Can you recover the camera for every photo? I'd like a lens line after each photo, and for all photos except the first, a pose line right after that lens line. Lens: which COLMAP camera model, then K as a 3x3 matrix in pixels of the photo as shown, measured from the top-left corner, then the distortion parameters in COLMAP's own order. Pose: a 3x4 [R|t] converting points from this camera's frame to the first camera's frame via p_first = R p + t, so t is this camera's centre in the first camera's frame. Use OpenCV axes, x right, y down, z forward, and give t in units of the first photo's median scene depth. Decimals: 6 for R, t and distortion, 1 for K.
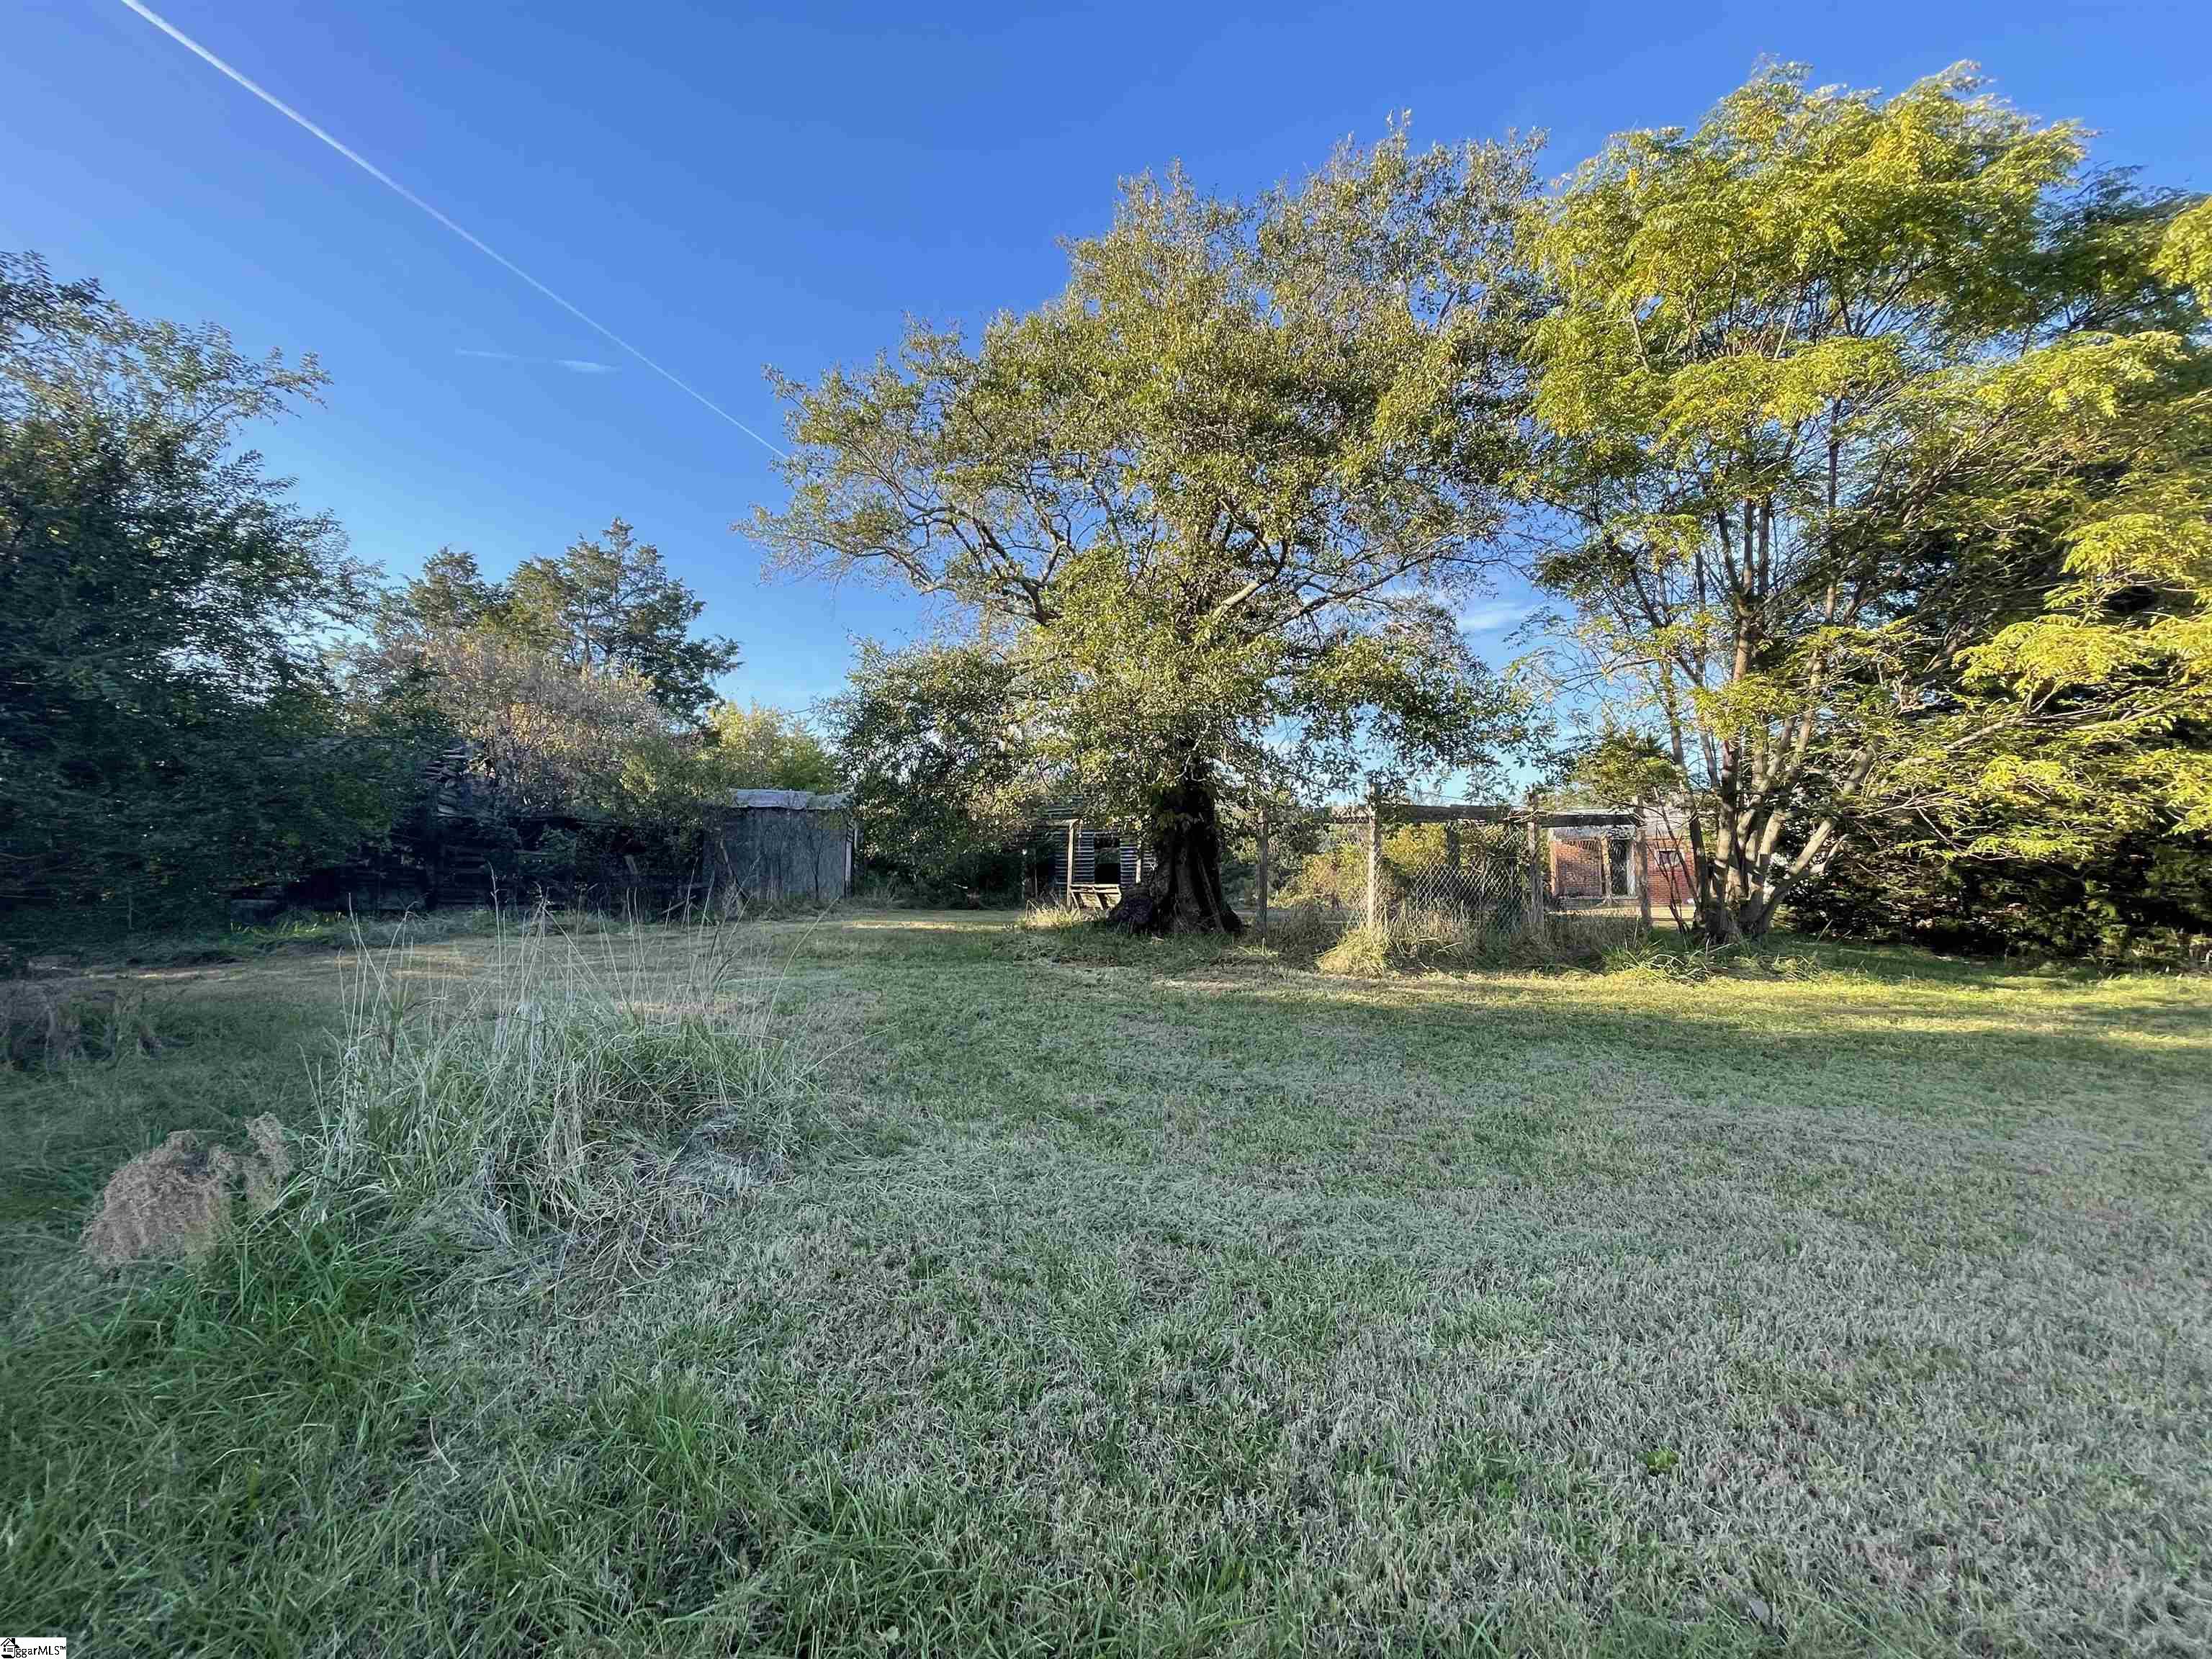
lens RADIAL K [[893.1, 0, 1107.7], [0, 893.1, 828.4], [0, 0, 1]] dist [-0.006783, -0.000302]
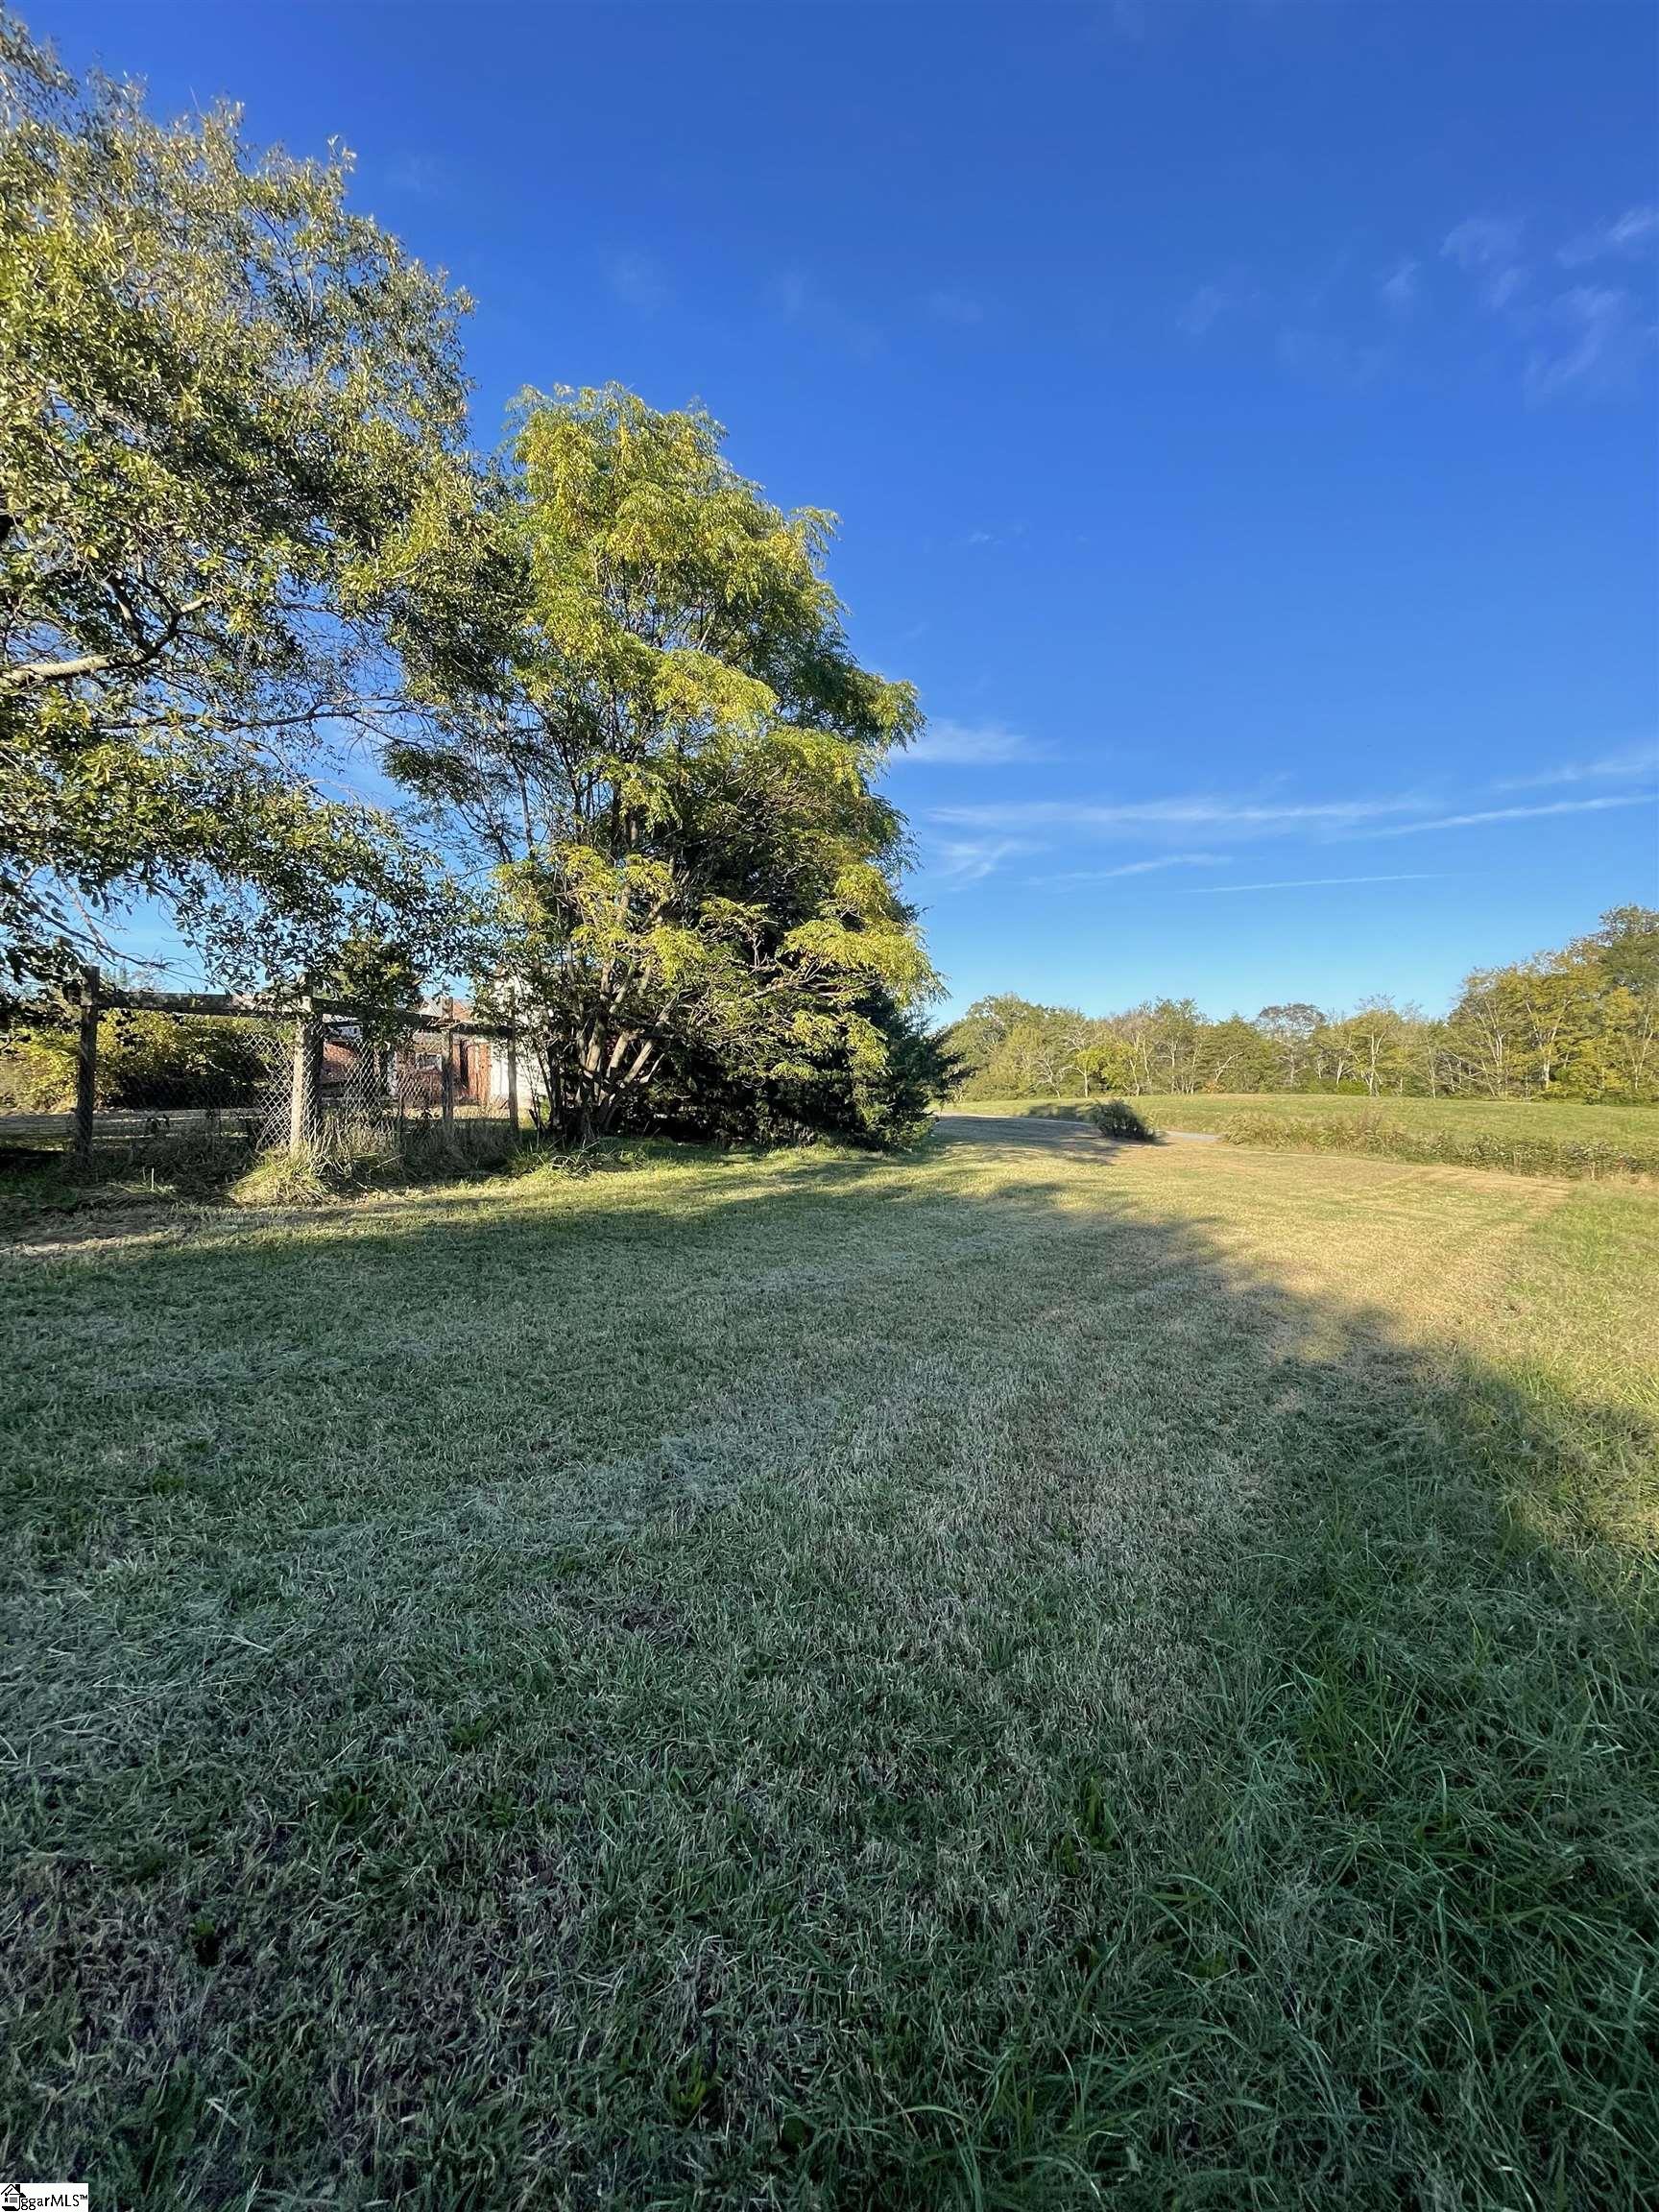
lens RADIAL K [[893.1, 0, 830.5], [0, 893.1, 1103.8], [0, 0, 1]] dist [-0.006783, -0.000302]
pose [[0.484020, -0.014563, 0.874936, -0.194930], [-0.065479, 0.996456, 0.052809, -0.005175], [-0.872604, -0.082850, 0.481351, 0.167185]]
